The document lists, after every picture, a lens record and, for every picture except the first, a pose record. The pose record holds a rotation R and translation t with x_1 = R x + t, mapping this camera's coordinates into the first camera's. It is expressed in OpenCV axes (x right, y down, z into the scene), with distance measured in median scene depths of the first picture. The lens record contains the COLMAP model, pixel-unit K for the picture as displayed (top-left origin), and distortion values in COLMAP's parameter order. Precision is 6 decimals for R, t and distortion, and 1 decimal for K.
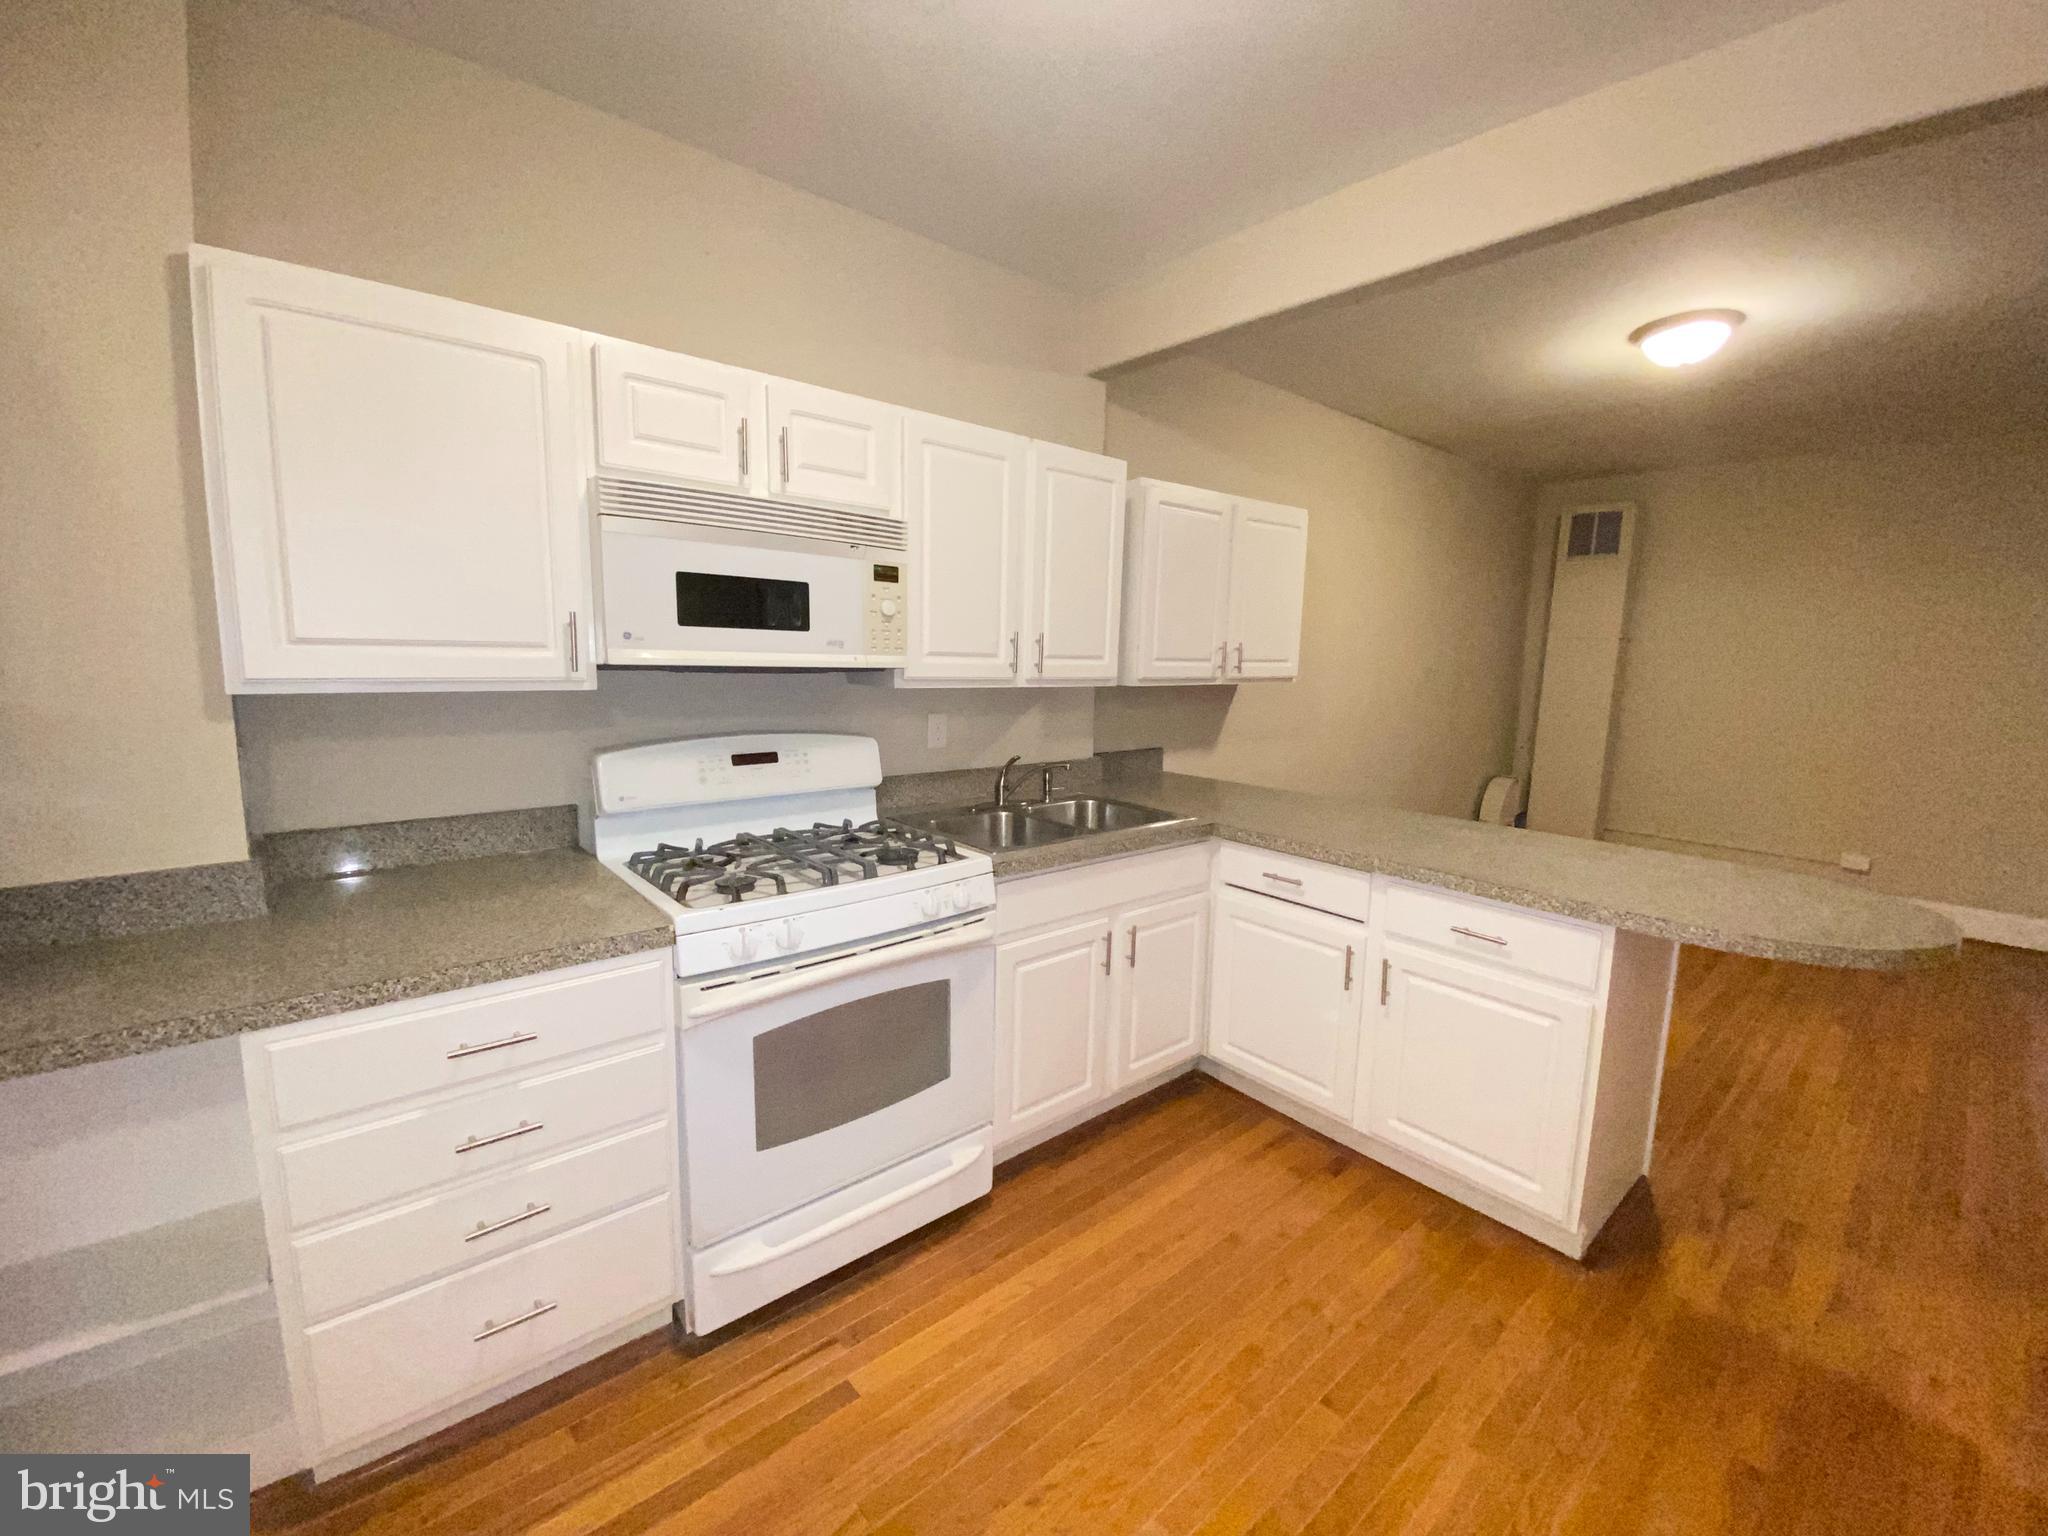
lens RADIAL K [[826.5, 0, 1015.9], [0, 826.5, 769.0], [0, 0, 1]] dist [0.008274, -0.014705]
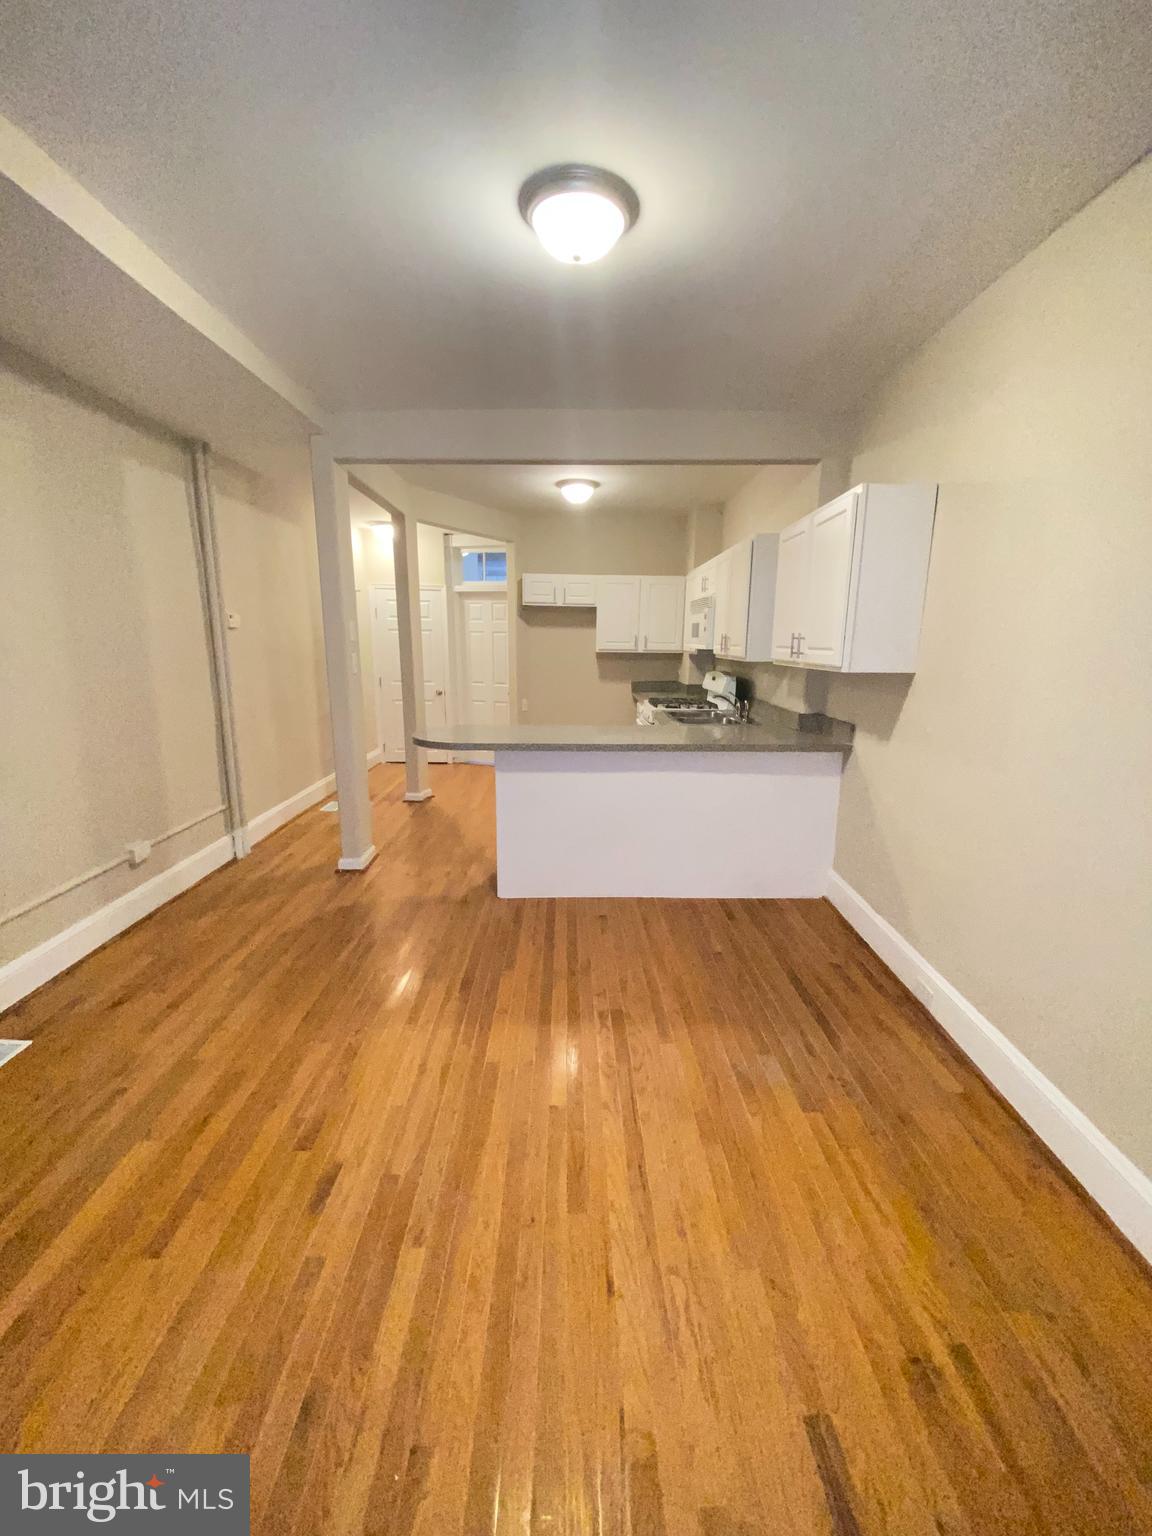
lens RADIAL K [[619.9, 0, 582.6], [0, 619.9, 770.9], [0, 0, 1]] dist [0.008274, -0.014705]
pose [[-0.630815, 0.132879, -0.764470, 1.929344], [-0.131143, 0.952796, 0.273828, -0.269130], [0.764770, 0.272990, -0.583612, 2.152491]]
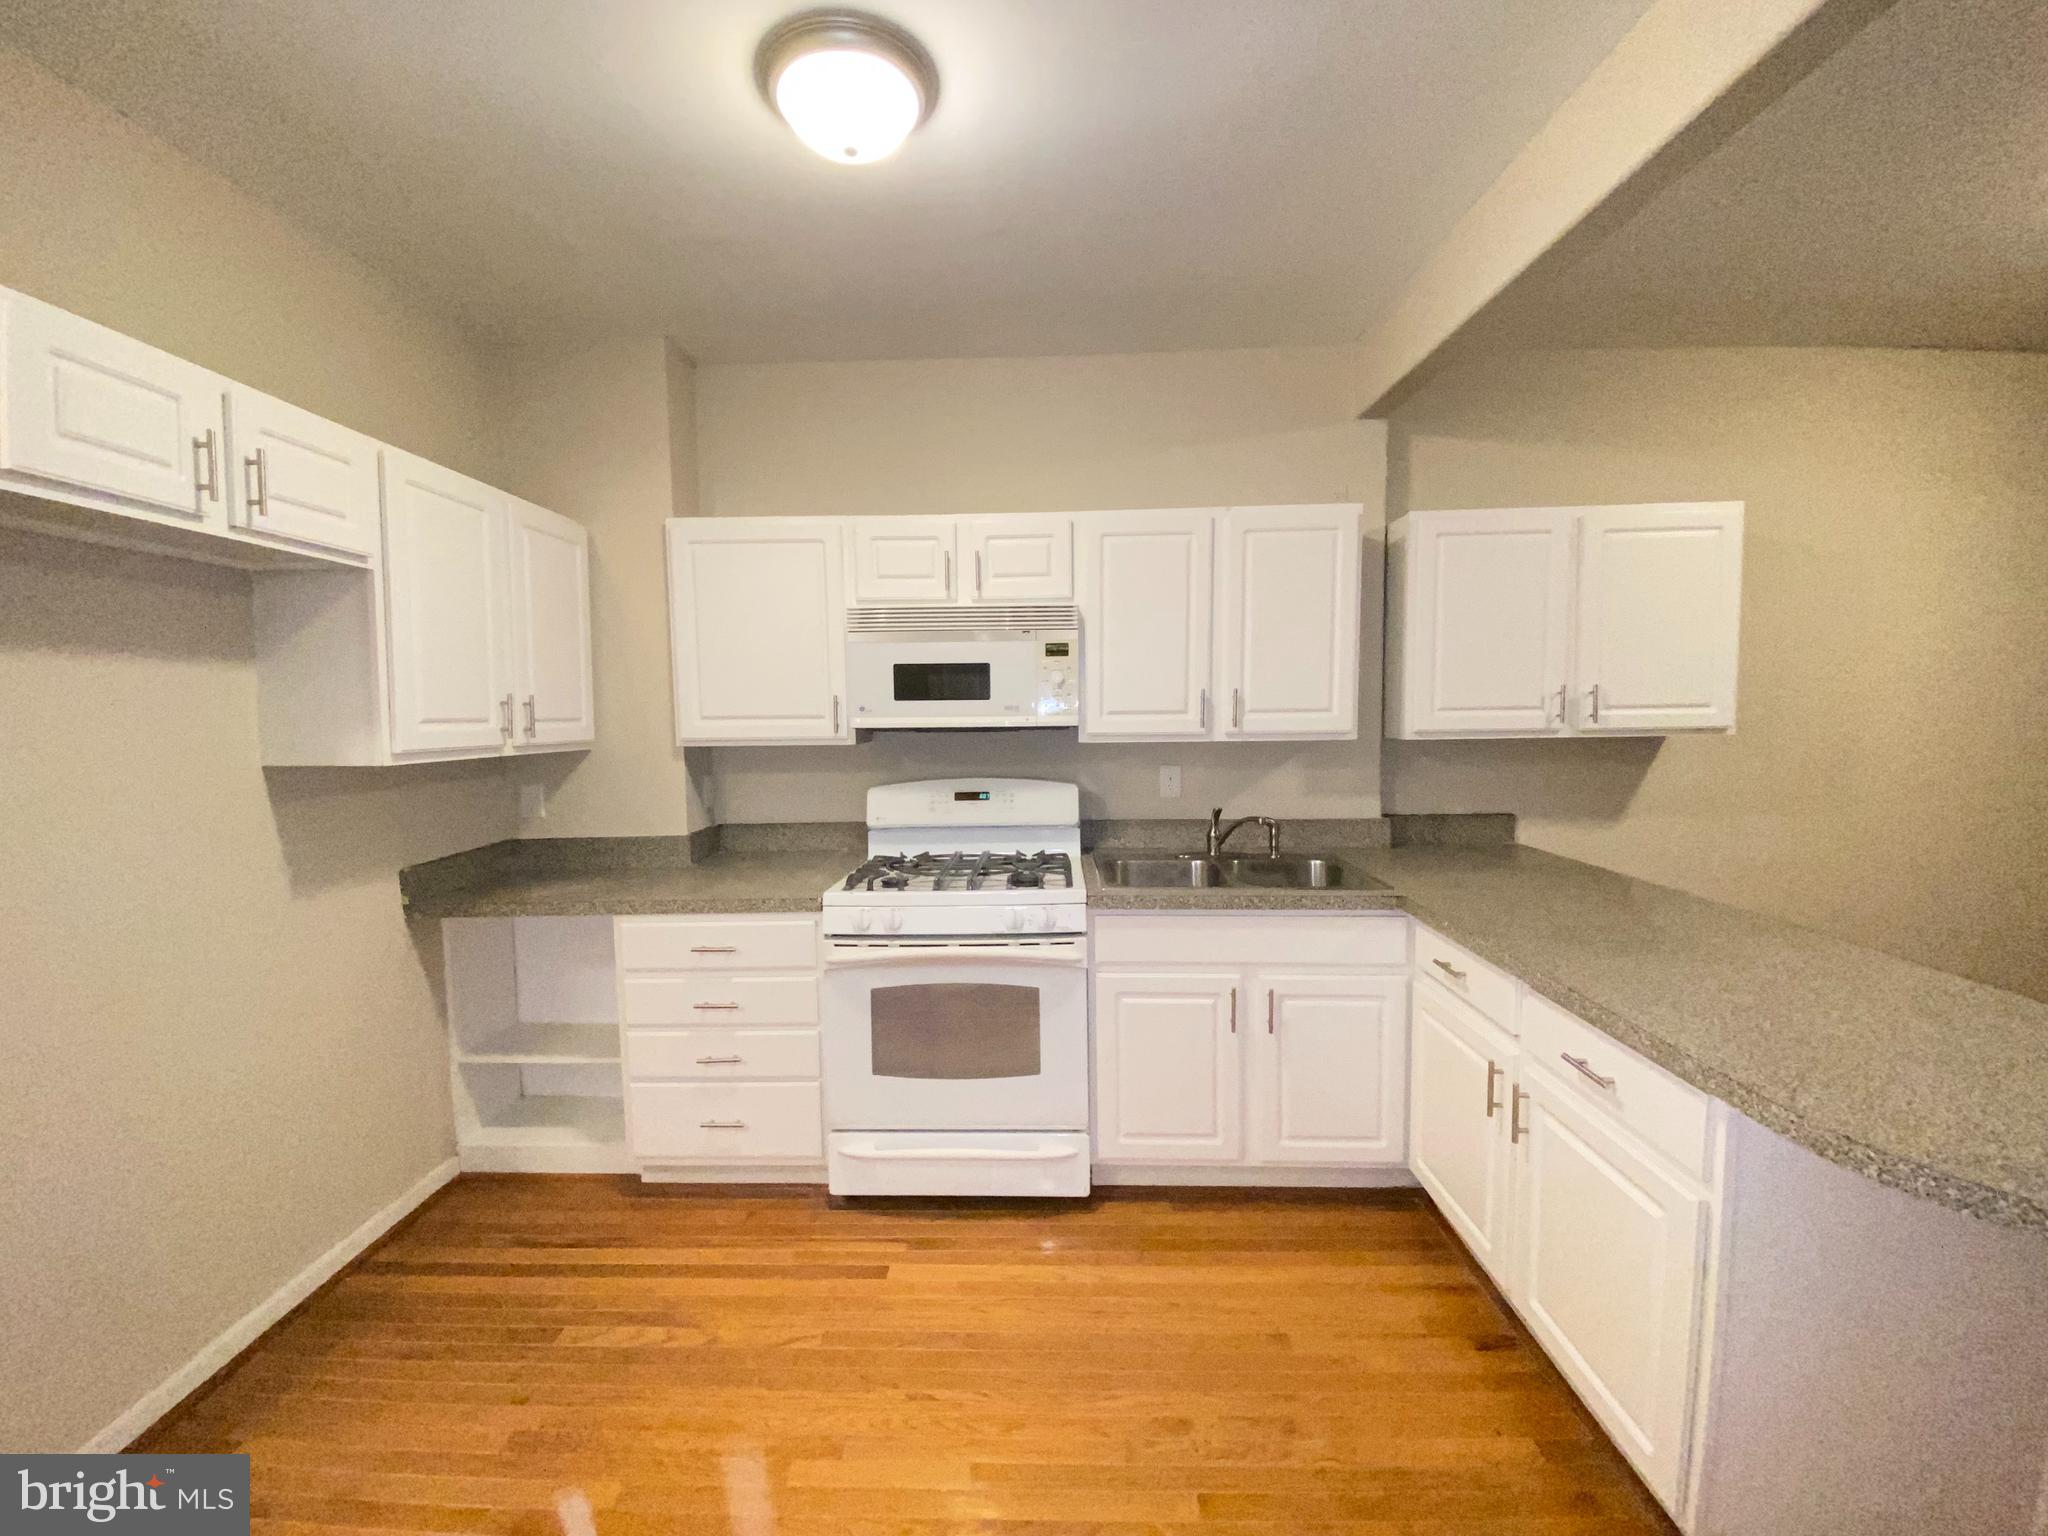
lens RADIAL K [[826.5, 0, 1016.6], [0, 826.5, 756.7], [0, 0, 1]] dist [0.008274, -0.014705]
pose [[0.742964, 0.010421, -0.669250, 0.628774], [-0.062956, 0.996534, -0.054373, -0.008688], [0.666364, 0.082531, 0.741045, 0.069080]]
